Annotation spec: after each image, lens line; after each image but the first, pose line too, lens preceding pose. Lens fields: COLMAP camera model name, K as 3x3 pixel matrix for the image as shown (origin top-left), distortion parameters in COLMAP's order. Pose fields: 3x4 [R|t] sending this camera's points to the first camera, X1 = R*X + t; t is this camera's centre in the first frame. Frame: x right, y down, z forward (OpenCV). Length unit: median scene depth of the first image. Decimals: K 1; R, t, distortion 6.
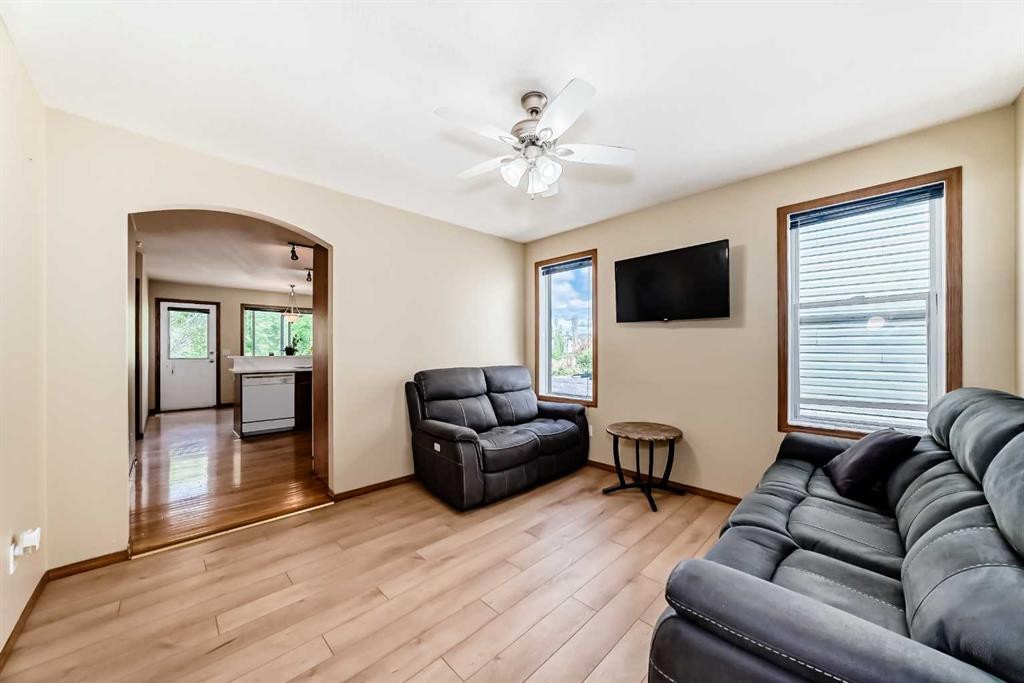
lens RADIAL K [[360.3, 0, 509.8], [0, 360.3, 343.6], [0, 0, 1]] dist [-0.025831, 0.005420]
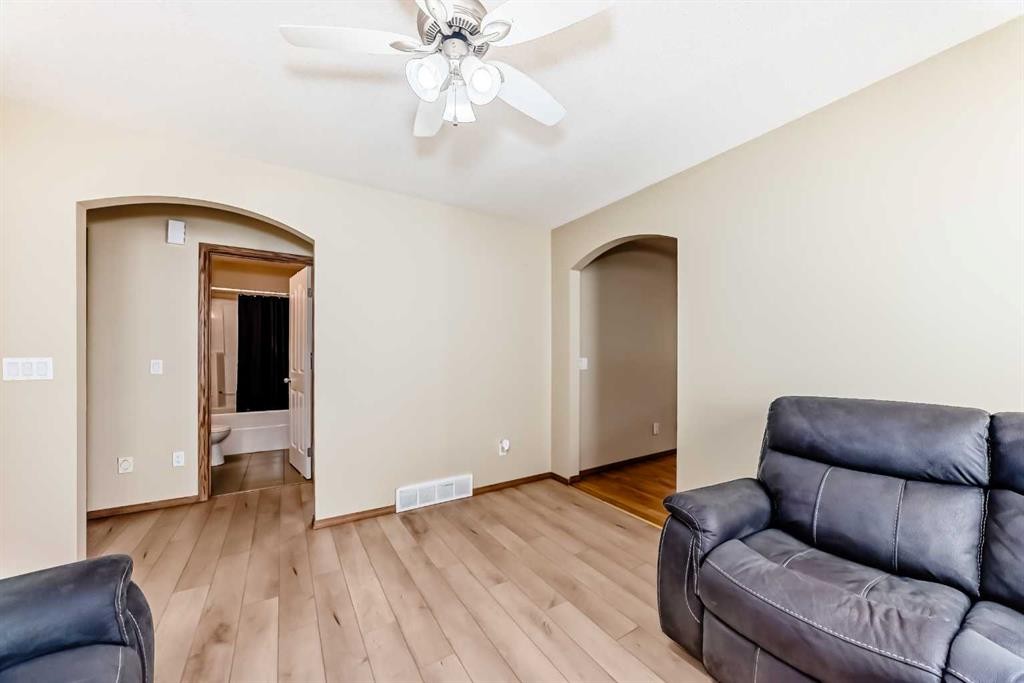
lens RADIAL K [[360.3, 0, 512.6], [0, 360.3, 359.4], [0, 0, 1]] dist [-0.025831, 0.005420]
pose [[-0.186110, 0.004180, -0.982520, 0.177595], [0.004245, 0.999985, 0.003451, 0.008468], [0.982520, -0.003528, -0.186125, 0.328752]]
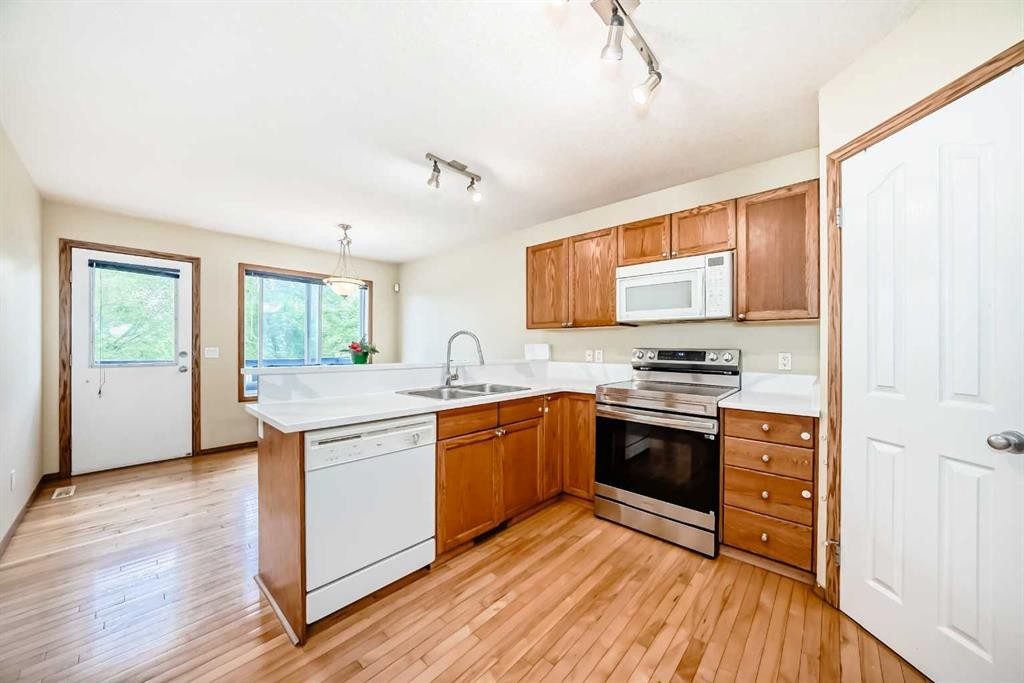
lens RADIAL K [[360.3, 0, 512.2], [0, 360.3, 345.9], [0, 0, 1]] dist [-0.025831, 0.005420]
pose [[0.997977, 0.006497, 0.063240, -0.419937], [-0.006894, 0.999958, 0.006053, 0.008141], [-0.063198, -0.006477, 0.997980, 0.484278]]
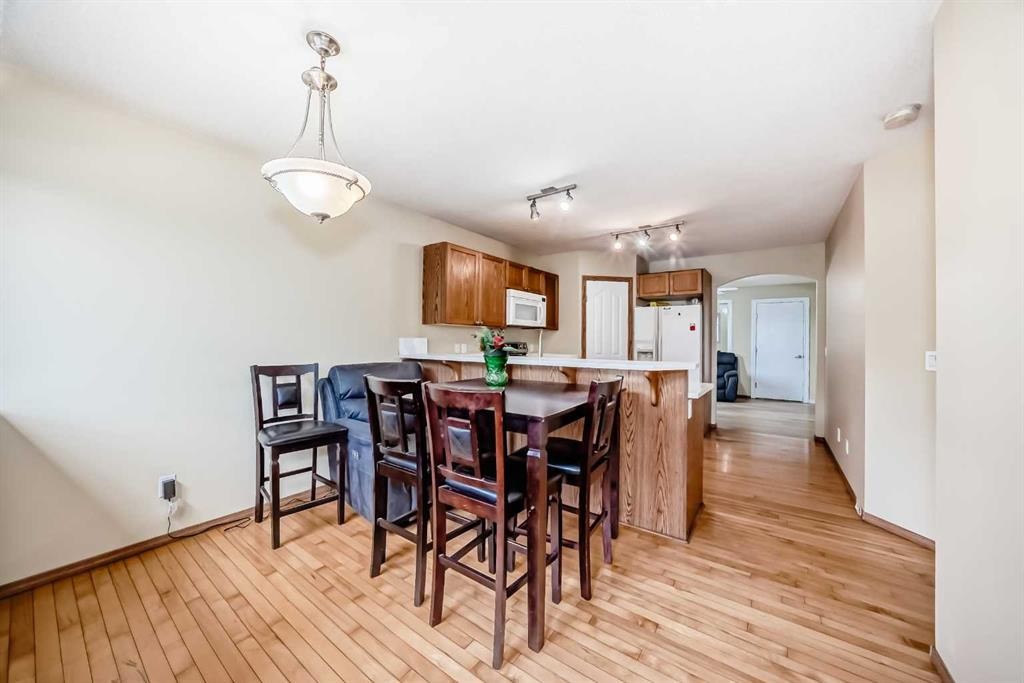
lens RADIAL K [[360.3, 0, 521.9], [0, 360.3, 335.0], [0, 0, 1]] dist [-0.025831, 0.005420]
pose [[-0.187650, 0.015296, 0.982117, -0.876662], [-0.015776, 0.999703, -0.018584, 0.011209], [-0.982109, -0.018982, -0.187352, 0.970916]]
